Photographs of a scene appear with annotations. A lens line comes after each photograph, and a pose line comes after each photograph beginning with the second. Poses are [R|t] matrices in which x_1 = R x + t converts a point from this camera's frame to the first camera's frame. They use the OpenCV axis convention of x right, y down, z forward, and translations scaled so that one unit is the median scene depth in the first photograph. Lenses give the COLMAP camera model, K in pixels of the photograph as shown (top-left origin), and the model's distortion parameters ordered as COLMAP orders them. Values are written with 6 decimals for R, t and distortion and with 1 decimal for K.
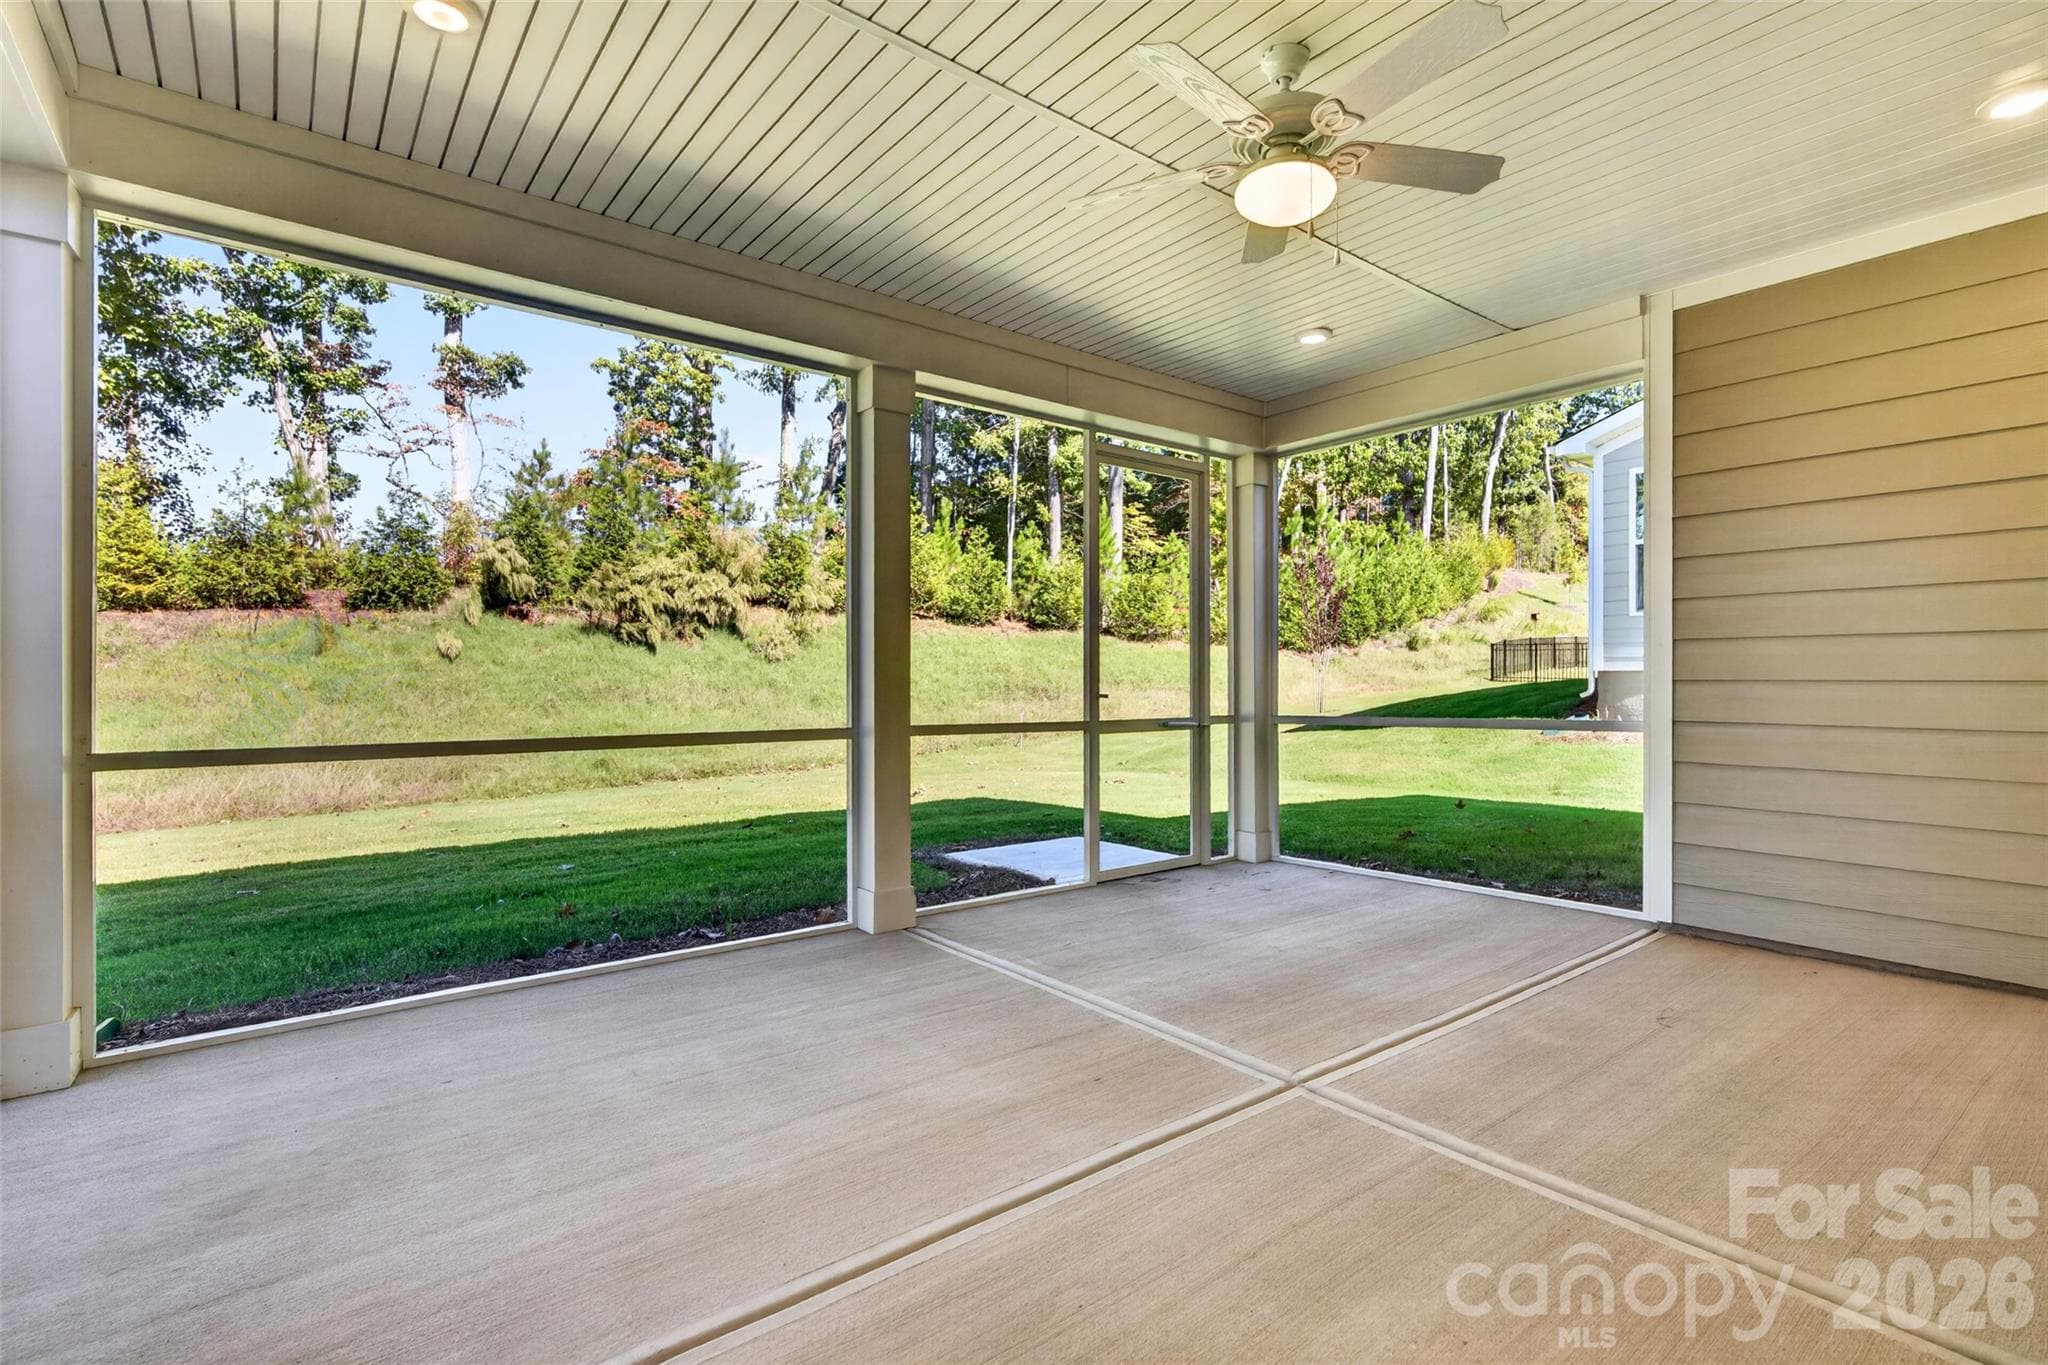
lens RADIAL K [[955.8, 0, 1023.7], [0, 955.8, 686.7], [0, 0, 1]] dist [0.004155, 0.000252]
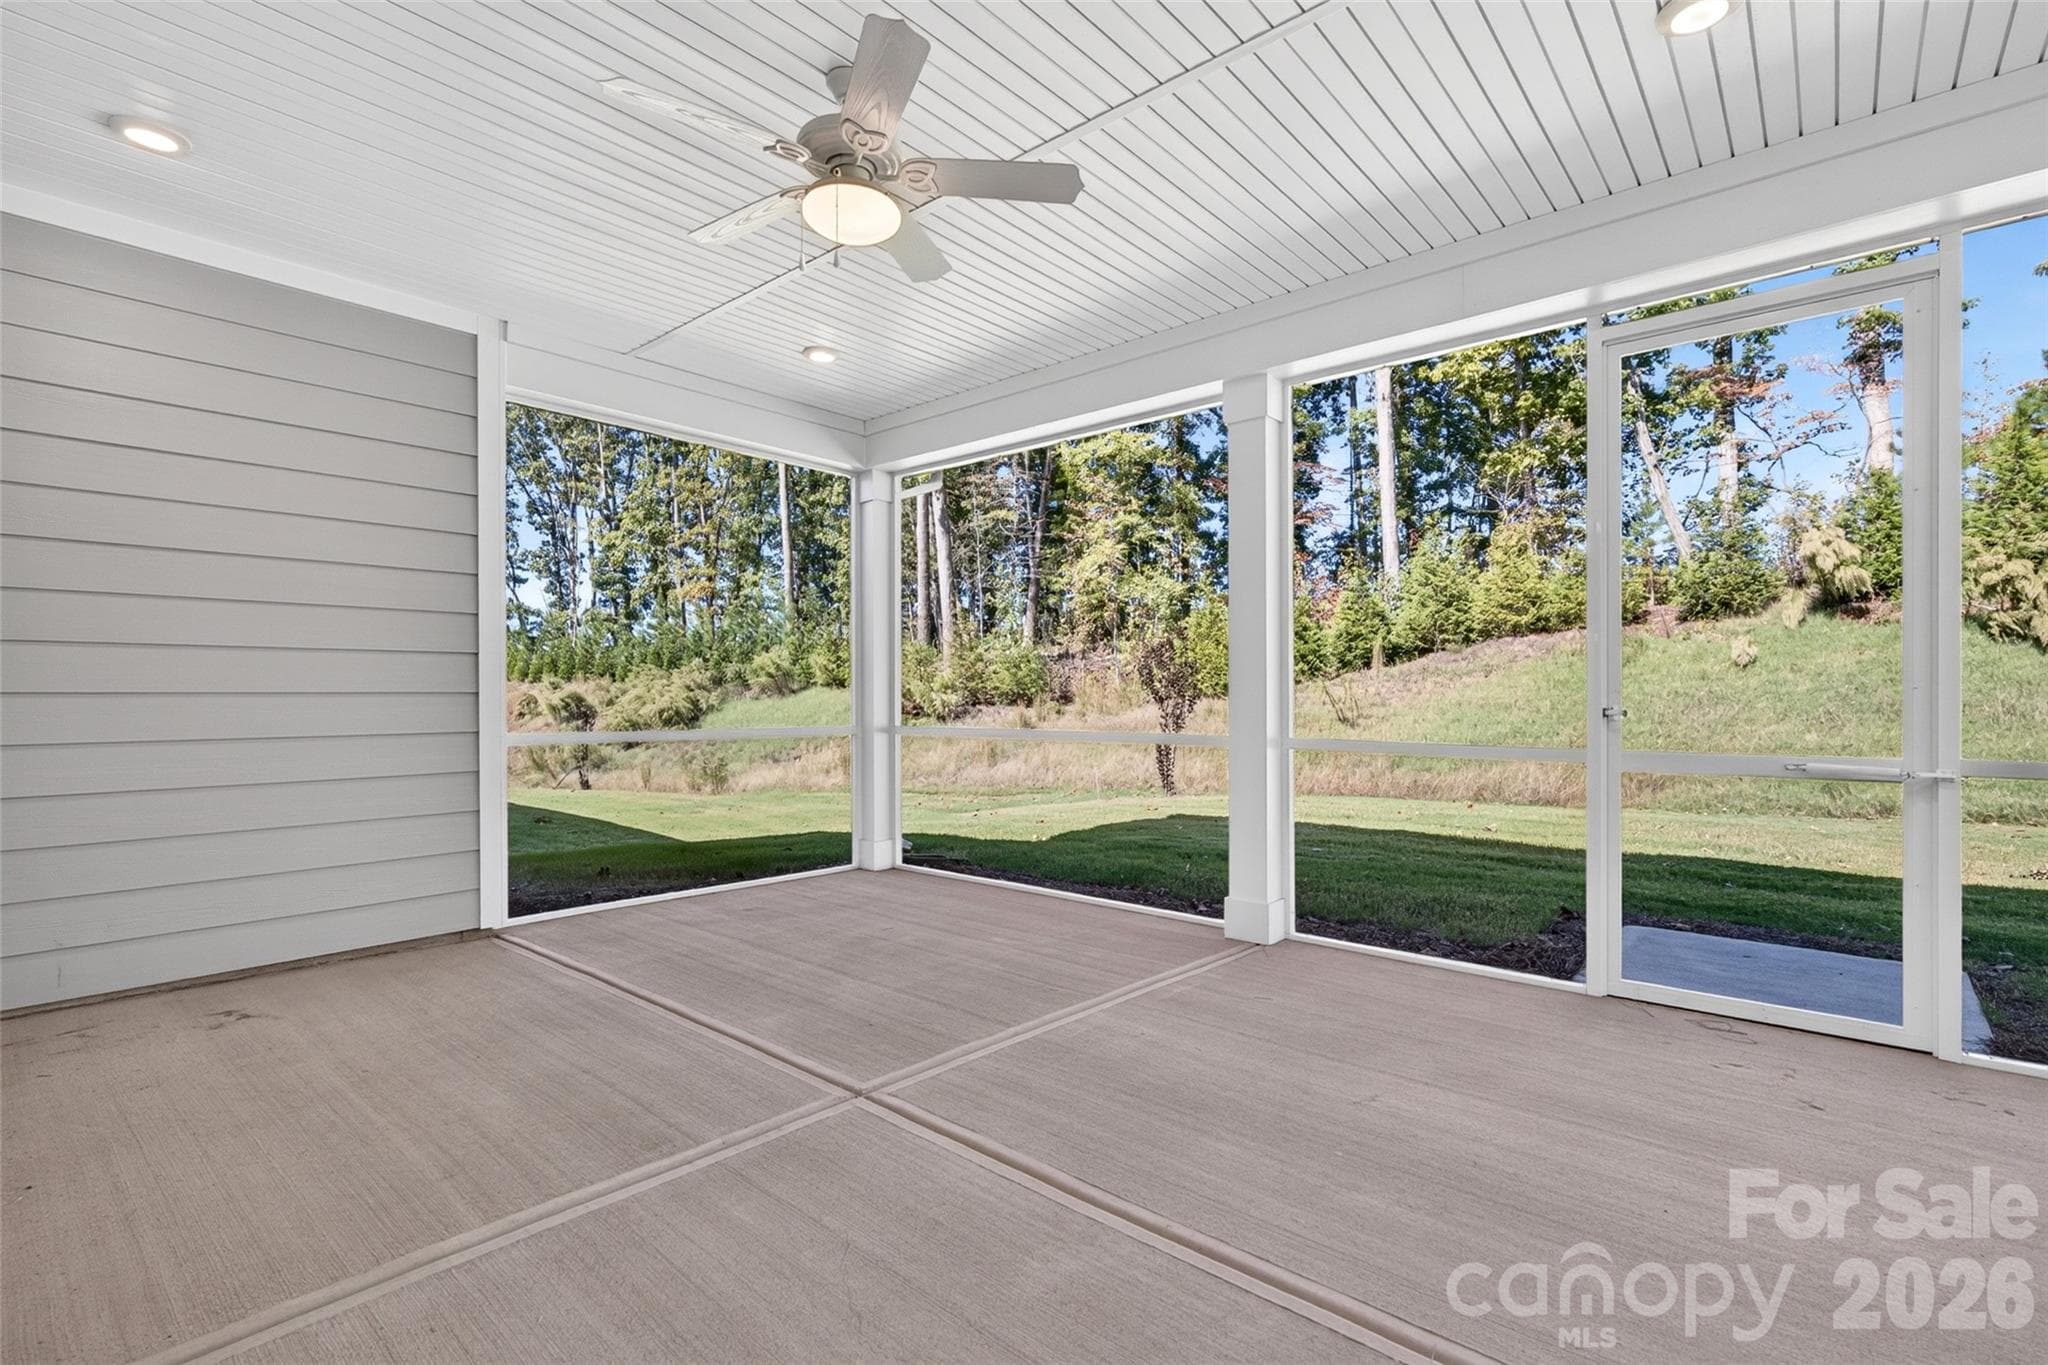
lens RADIAL K [[920.0, 0, 1026.1], [0, 920.0, 686.6], [0, 0, 1]] dist [0.004001, -0.003010]
pose [[0.186203, -0.007818, -0.982480, 1.009876], [-0.002693, 0.999961, -0.008467, -0.001372], [0.982508, 0.004223, 0.186174, 0.791028]]
